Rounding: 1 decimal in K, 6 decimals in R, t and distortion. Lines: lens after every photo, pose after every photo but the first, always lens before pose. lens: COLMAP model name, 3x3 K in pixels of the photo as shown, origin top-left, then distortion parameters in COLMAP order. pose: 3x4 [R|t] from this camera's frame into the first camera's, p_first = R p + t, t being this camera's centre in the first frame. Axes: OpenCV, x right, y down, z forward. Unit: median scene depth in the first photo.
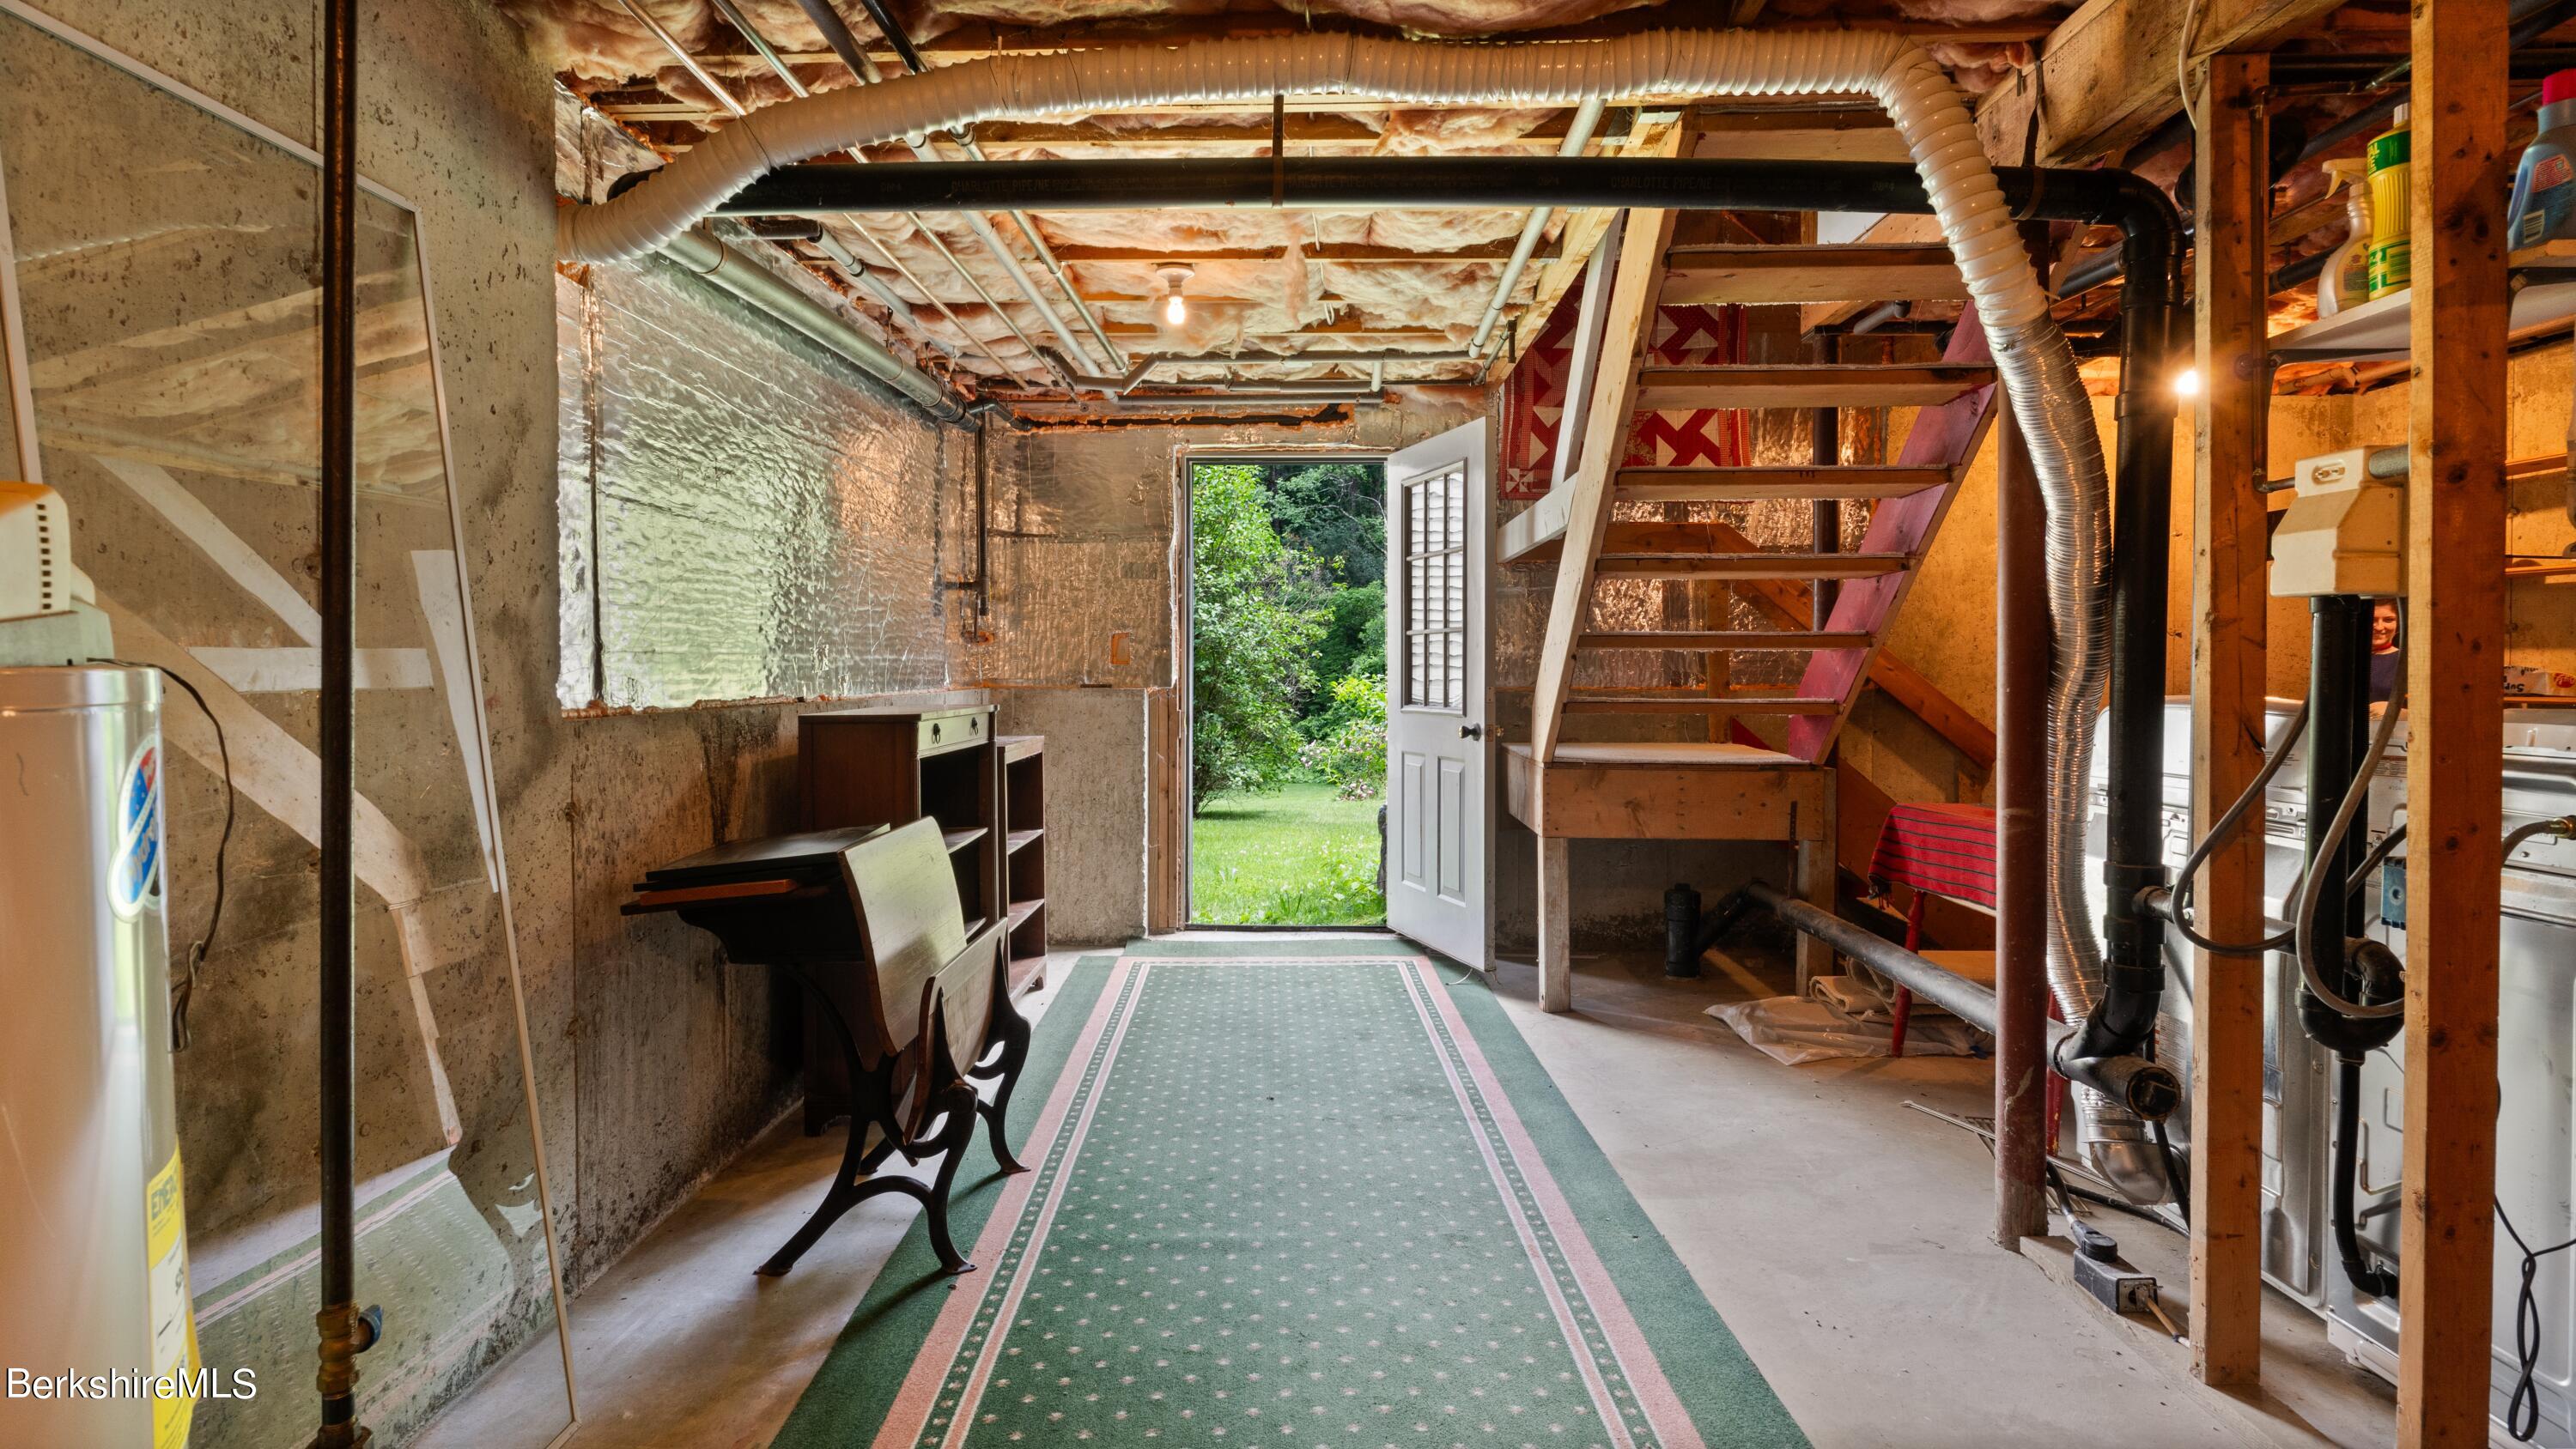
lens RADIAL K [[903.2, 0, 1286.2], [0, 903.2, 674.4], [0, 0, 1]] dist [-0.000572, -0.000261]
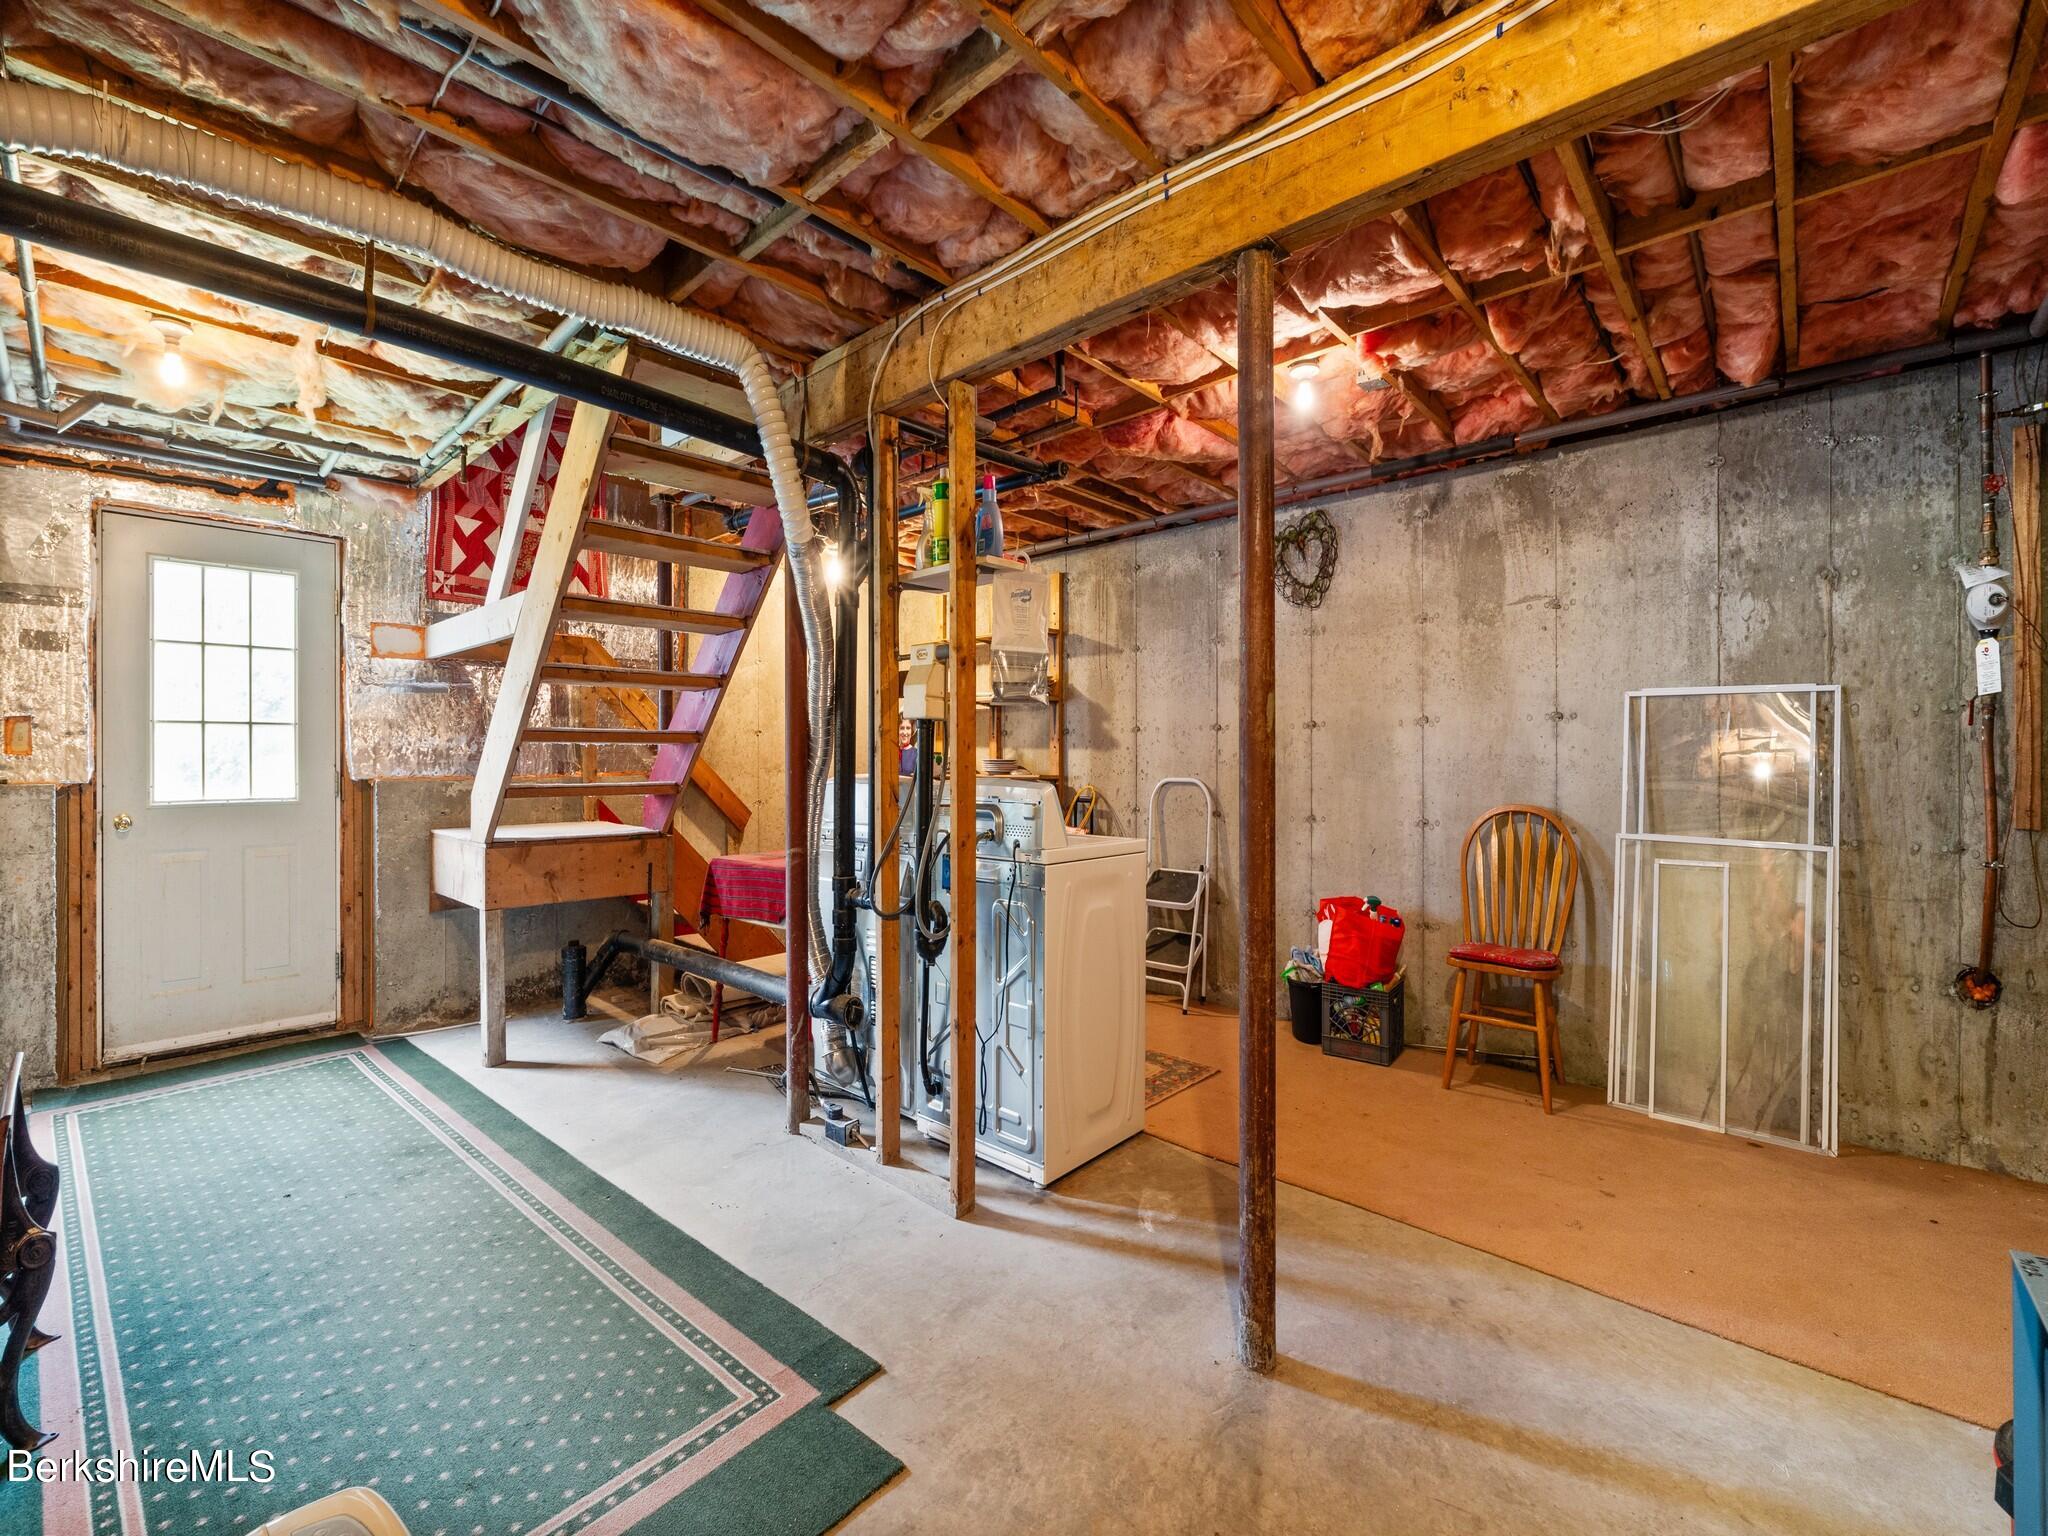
lens RADIAL K [[863.6, 0, 1024.0], [0, 863.6, 768.0], [0, 0, 1]] dist [0.000293, 0.000131]
pose [[0.523895, -0.012822, 0.851686, -0.265866], [0.010138, 0.999910, 0.008817, 0.001963], [-0.851723, 0.004015, 0.523978, -0.121988]]
